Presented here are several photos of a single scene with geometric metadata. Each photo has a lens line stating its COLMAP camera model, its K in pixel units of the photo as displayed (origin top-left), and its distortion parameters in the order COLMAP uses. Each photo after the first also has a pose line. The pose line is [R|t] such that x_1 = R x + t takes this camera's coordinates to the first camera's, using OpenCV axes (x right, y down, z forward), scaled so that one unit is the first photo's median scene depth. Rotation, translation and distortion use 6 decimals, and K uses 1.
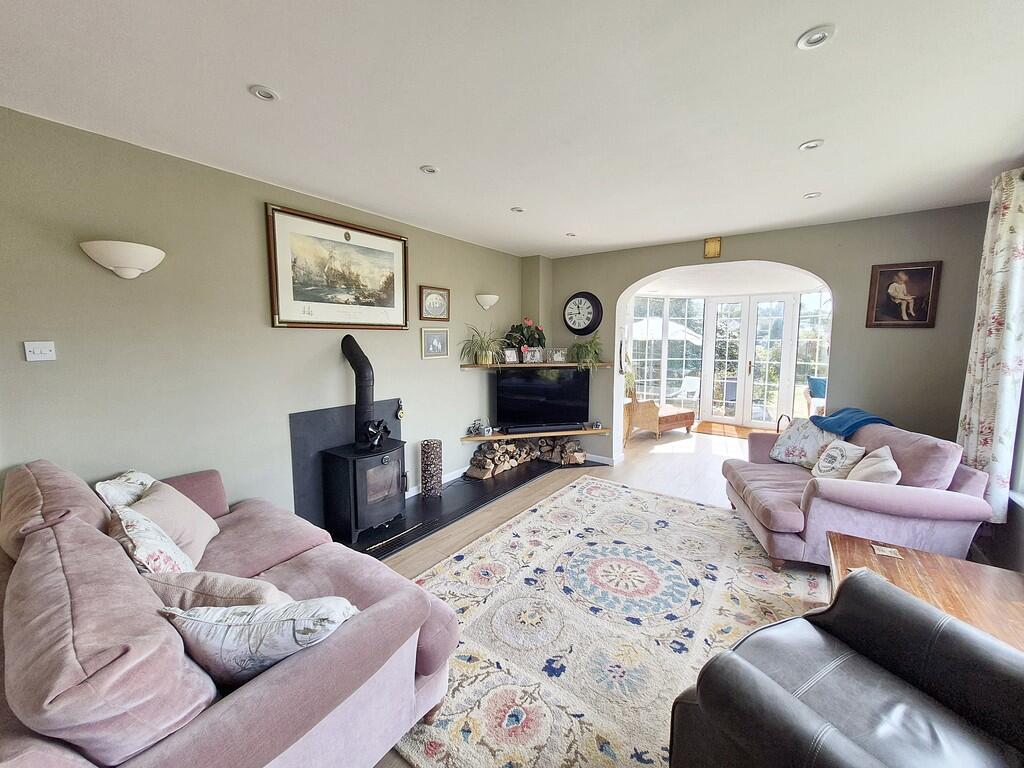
lens RADIAL K [[400.9, 0, 511.1], [0, 400.9, 378.3], [0, 0, 1]] dist [0.005981, -0.001883]
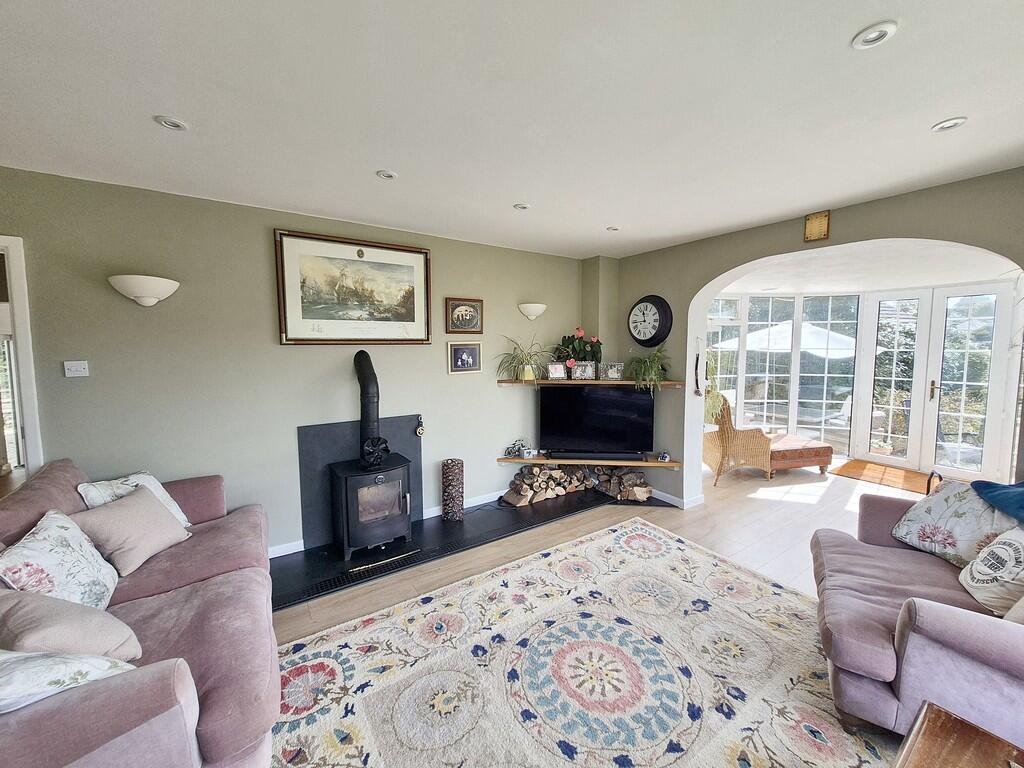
lens RADIAL K [[400.9, 0, 514.6], [0, 400.9, 379.3], [0, 0, 1]] dist [0.005981, -0.001883]
pose [[0.940497, 0.024988, -0.338883, 0.304293], [-0.029296, 0.999542, -0.007603, -0.040104], [0.338538, 0.017078, 0.940798, 0.184697]]
